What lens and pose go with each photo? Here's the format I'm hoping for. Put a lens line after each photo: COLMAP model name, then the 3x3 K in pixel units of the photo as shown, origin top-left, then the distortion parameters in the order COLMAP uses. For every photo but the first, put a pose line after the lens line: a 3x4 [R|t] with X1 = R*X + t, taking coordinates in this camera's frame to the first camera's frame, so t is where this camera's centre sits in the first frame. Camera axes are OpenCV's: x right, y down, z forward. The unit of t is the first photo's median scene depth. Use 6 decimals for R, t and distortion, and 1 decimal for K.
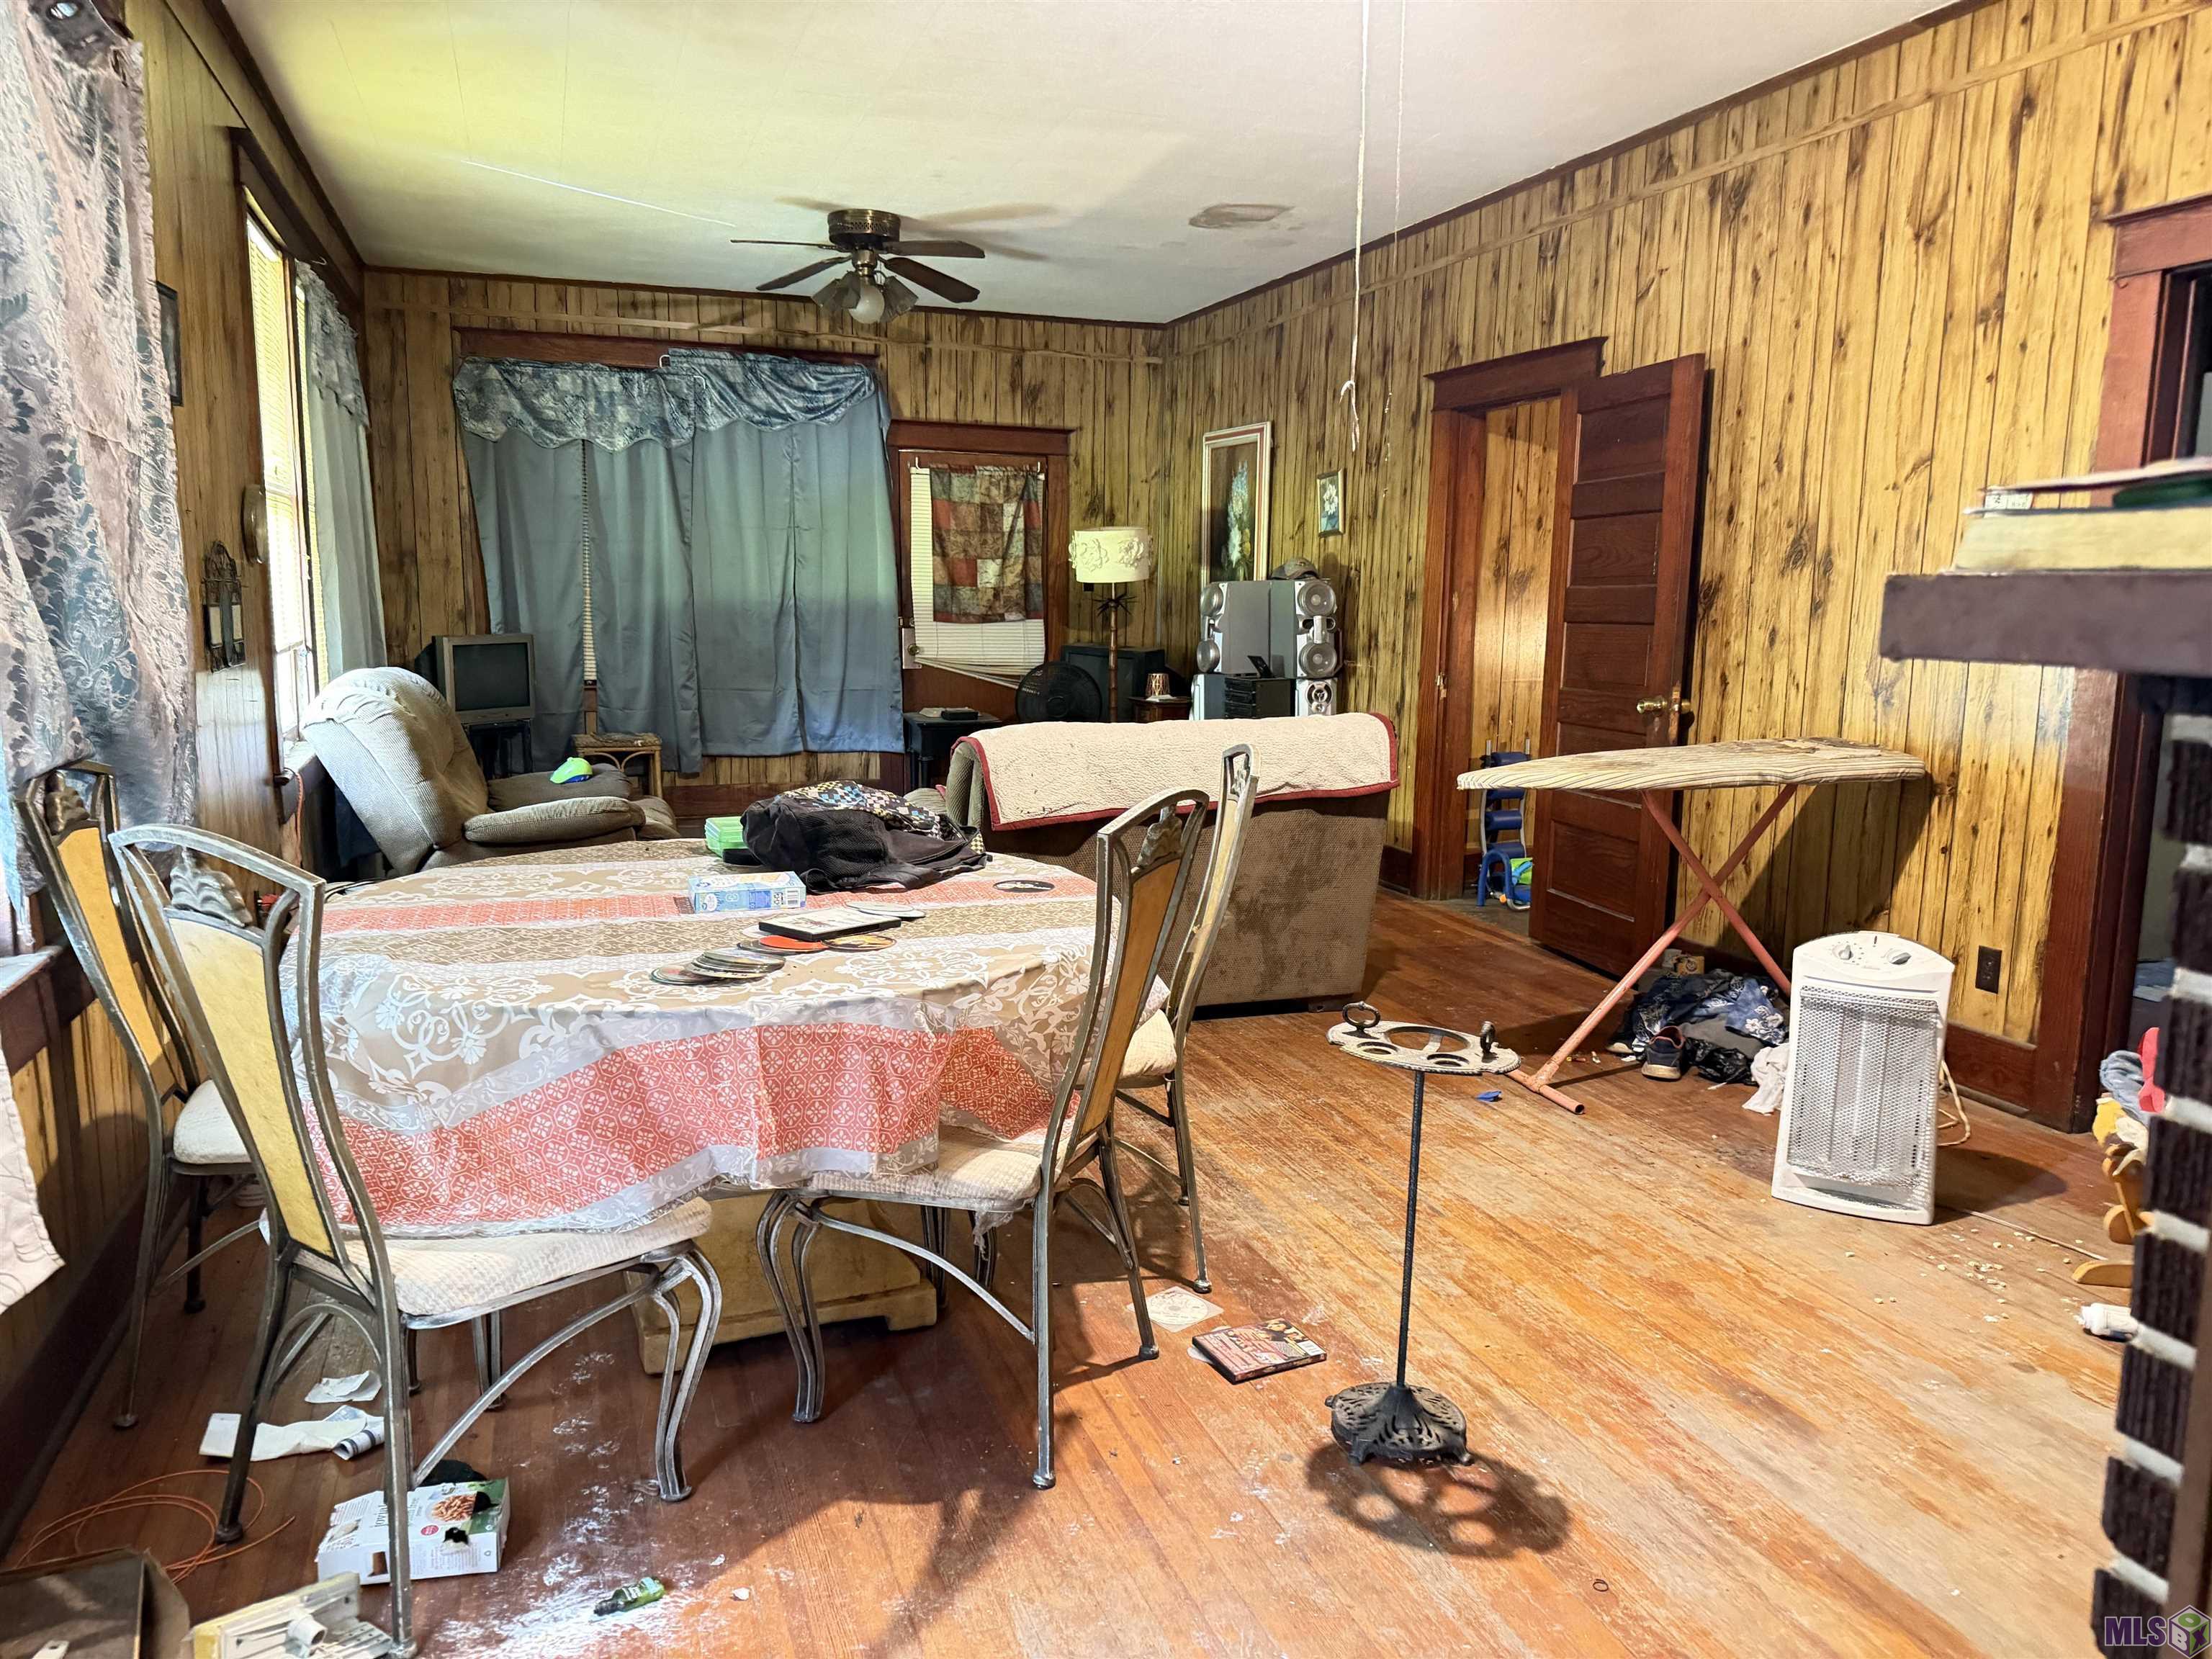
lens RADIAL K [[1557.8, 0, 1108.9], [0, 1557.8, 866.4], [0, 0, 1]] dist [0.063973, -0.084297]
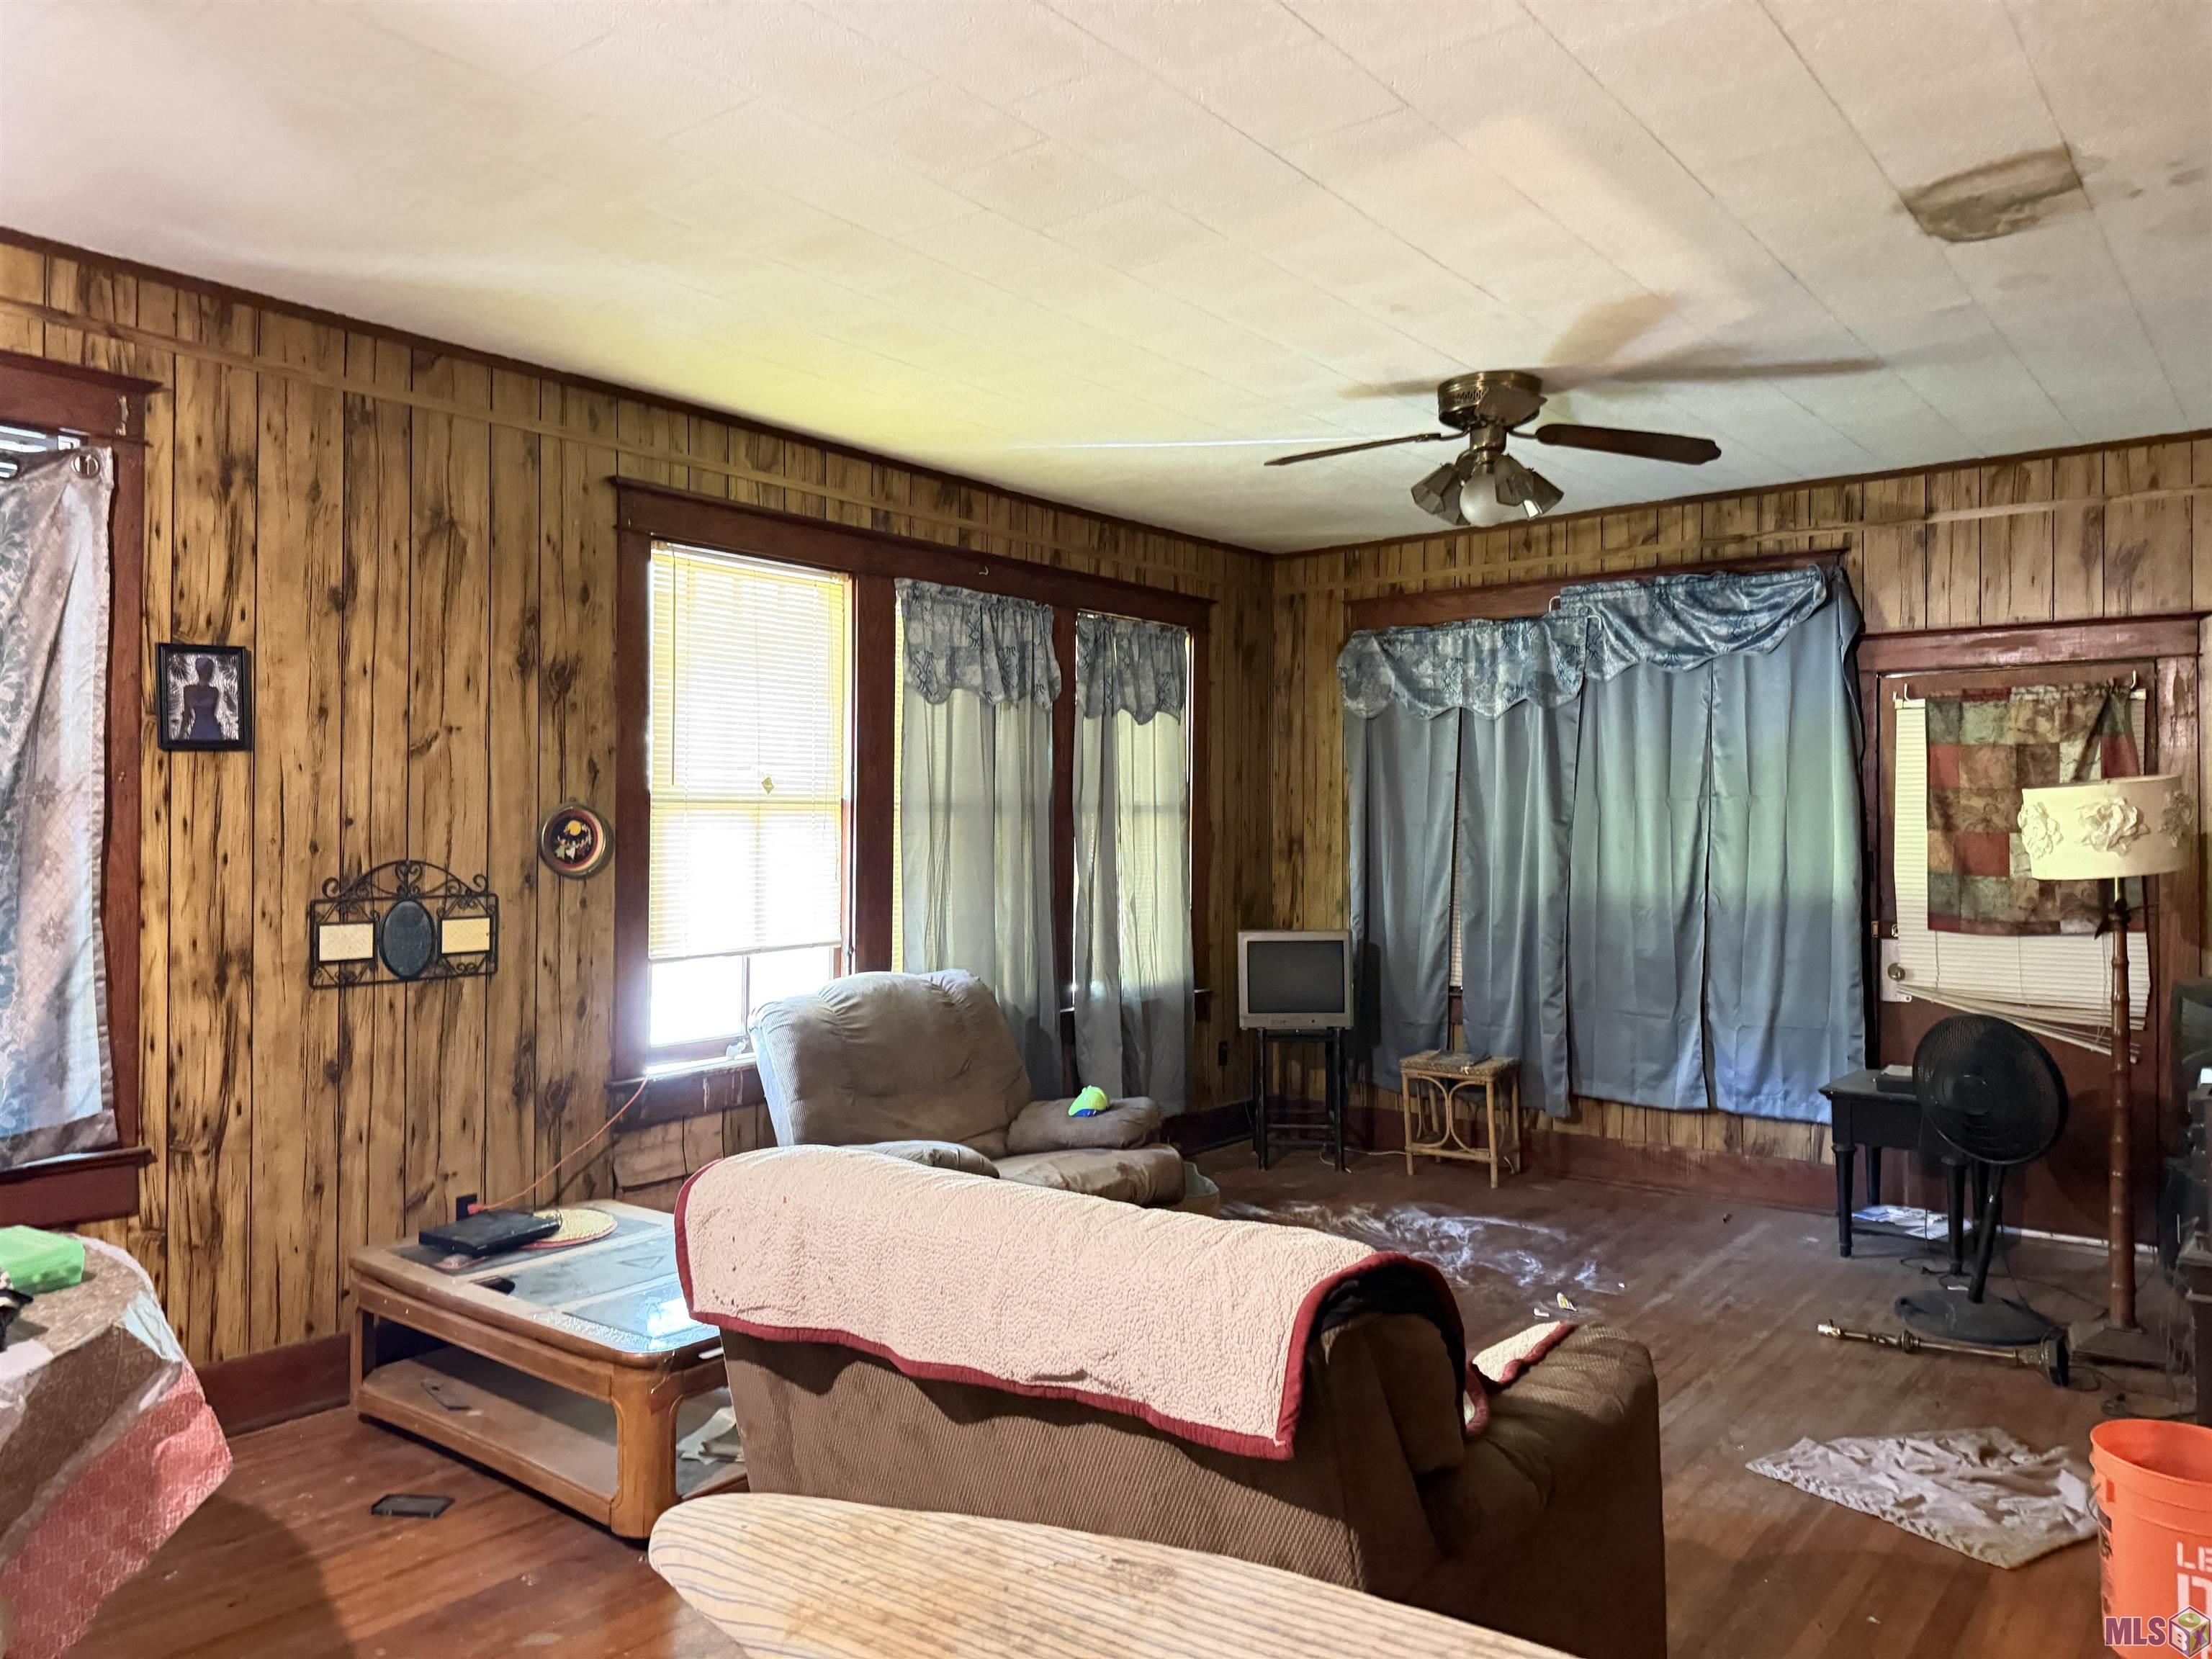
lens RADIAL K [[1557.8, 0, 1093.7], [0, 1557.8, 818.4], [0, 0, 1]] dist [0.063973, -0.084297]
pose [[0.513910, -0.020582, -0.857597, 0.283208], [-0.142841, 0.983703, -0.109205, -0.088601], [0.845868, 0.178621, 0.502595, 0.405795]]
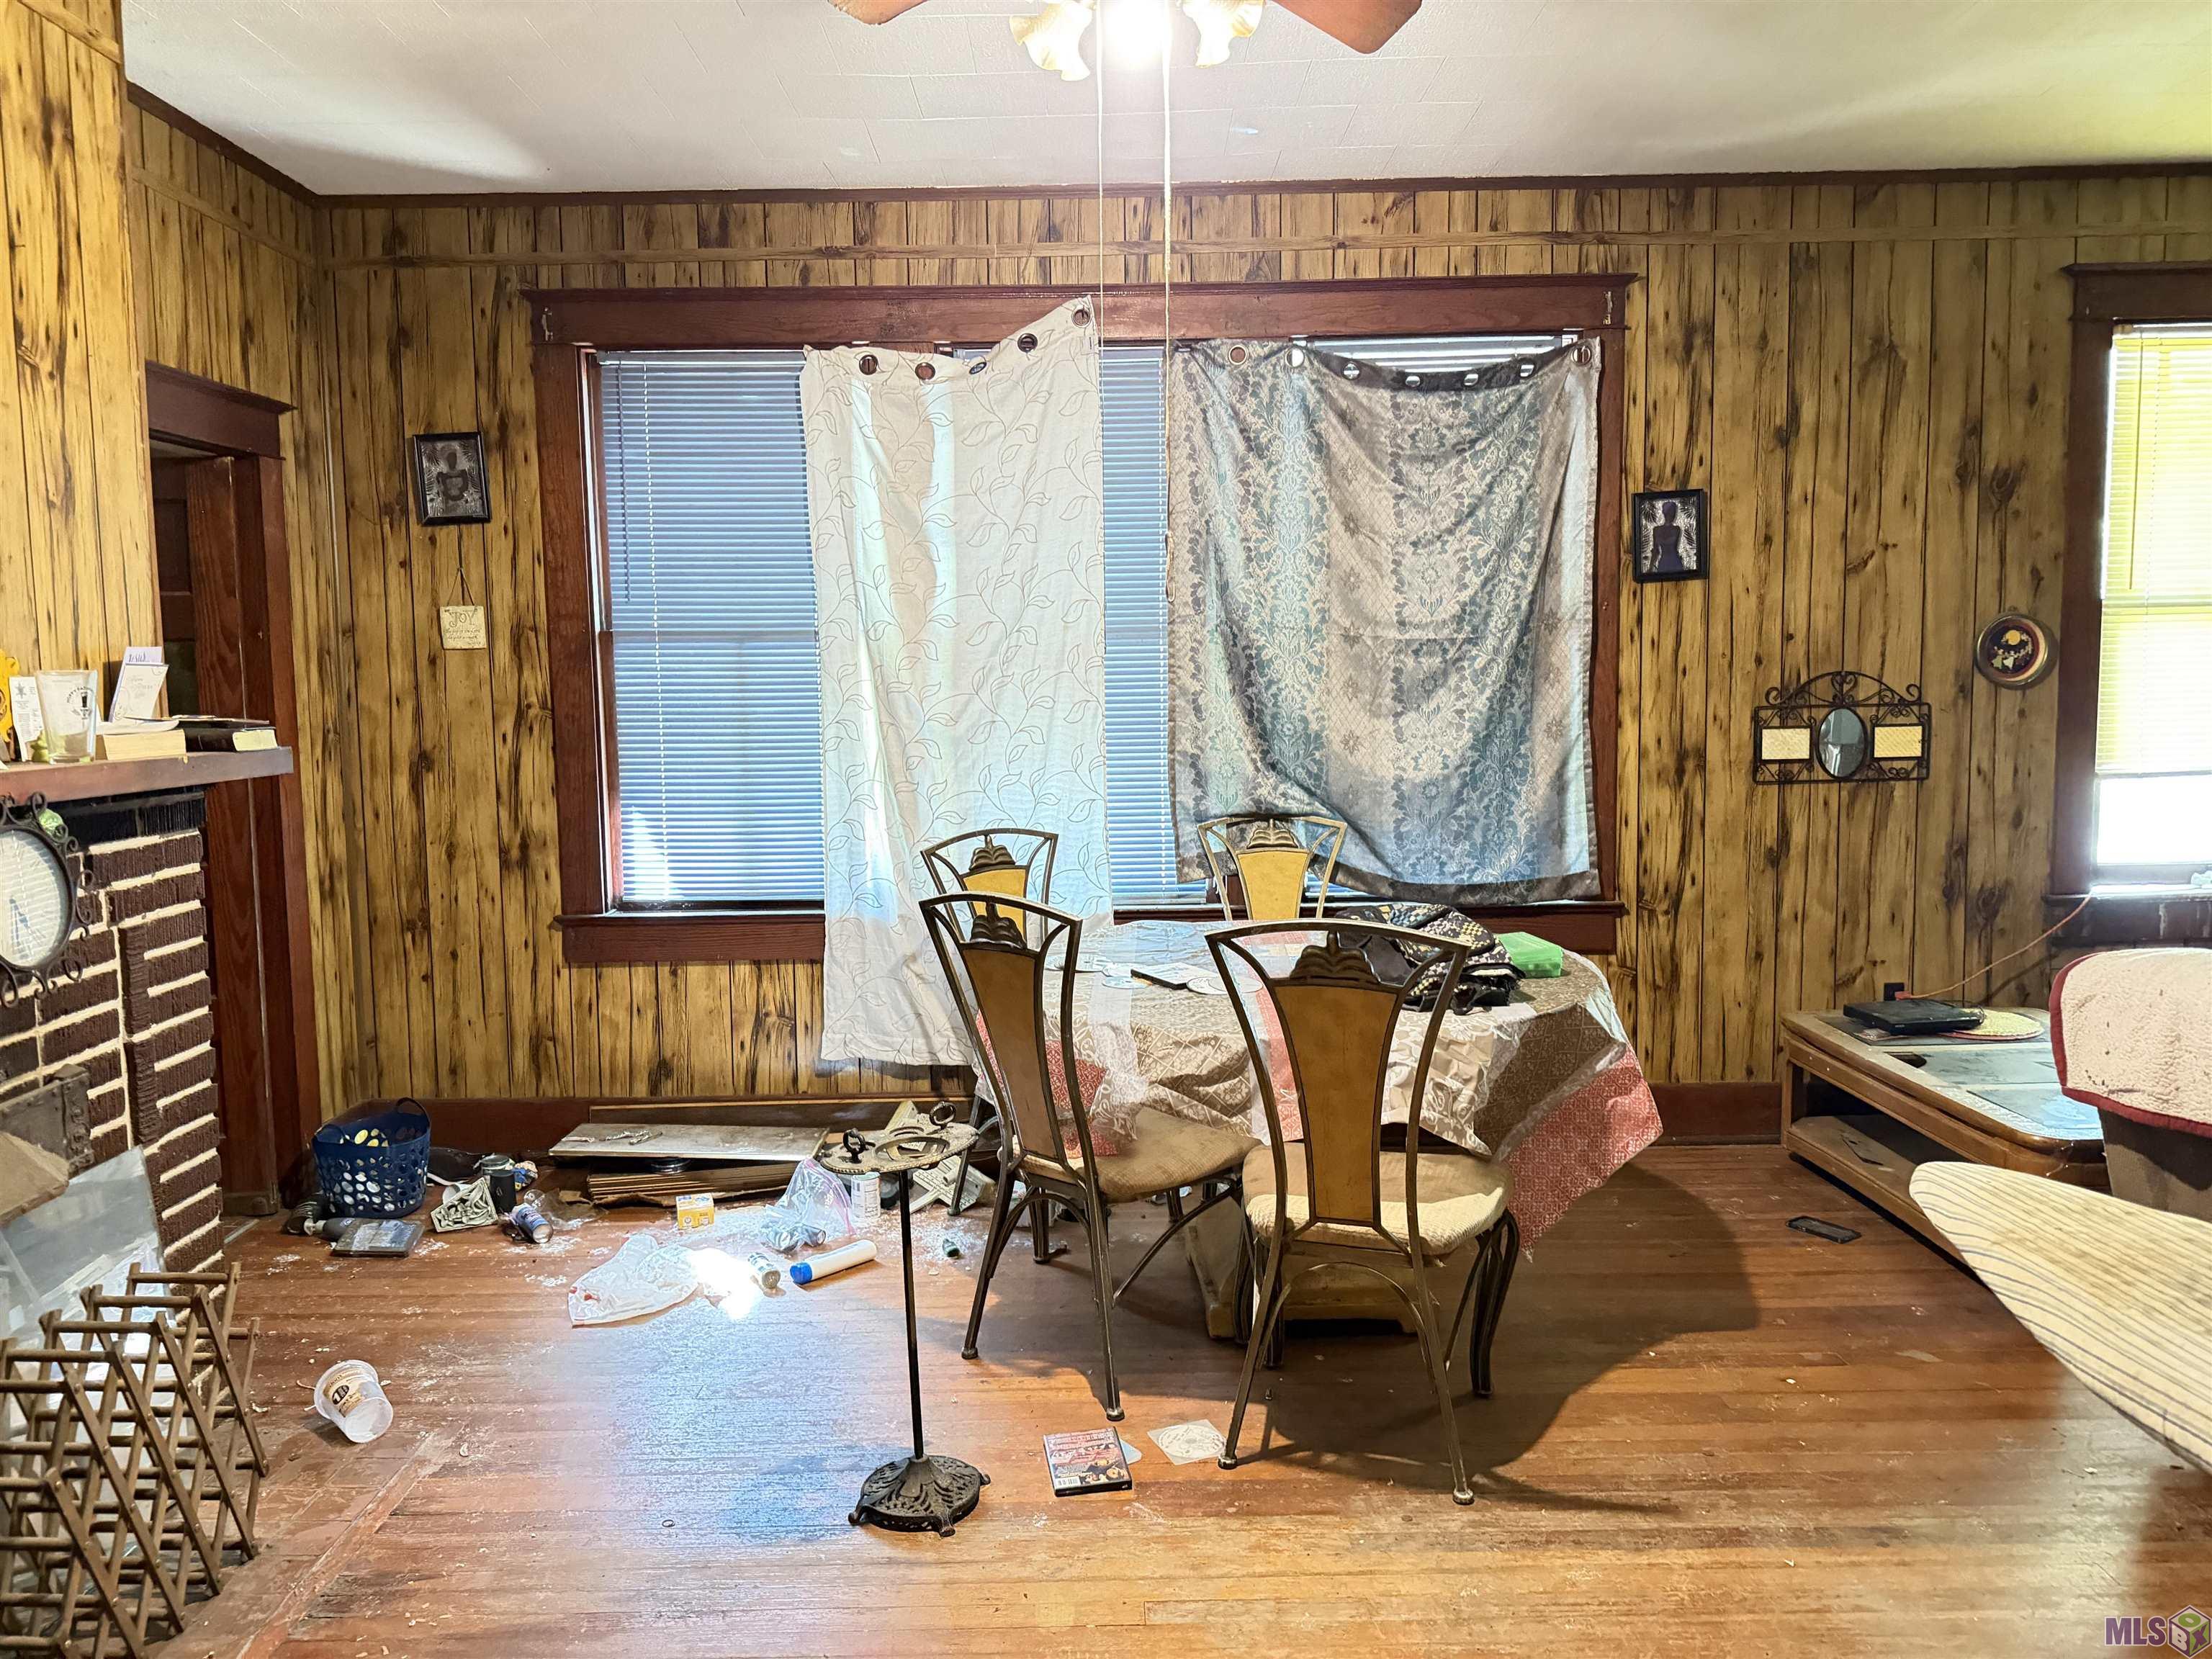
lens RADIAL K [[1557.8, 0, 1103.5], [0, 1557.8, 814.8], [0, 0, 1]] dist [0.063973, -0.084297]
pose [[-0.339269, 0.074572, -0.937729, 0.345092], [-0.149000, 0.980009, 0.131842, -0.083933], [0.928814, 0.184451, -0.321375, 0.422055]]
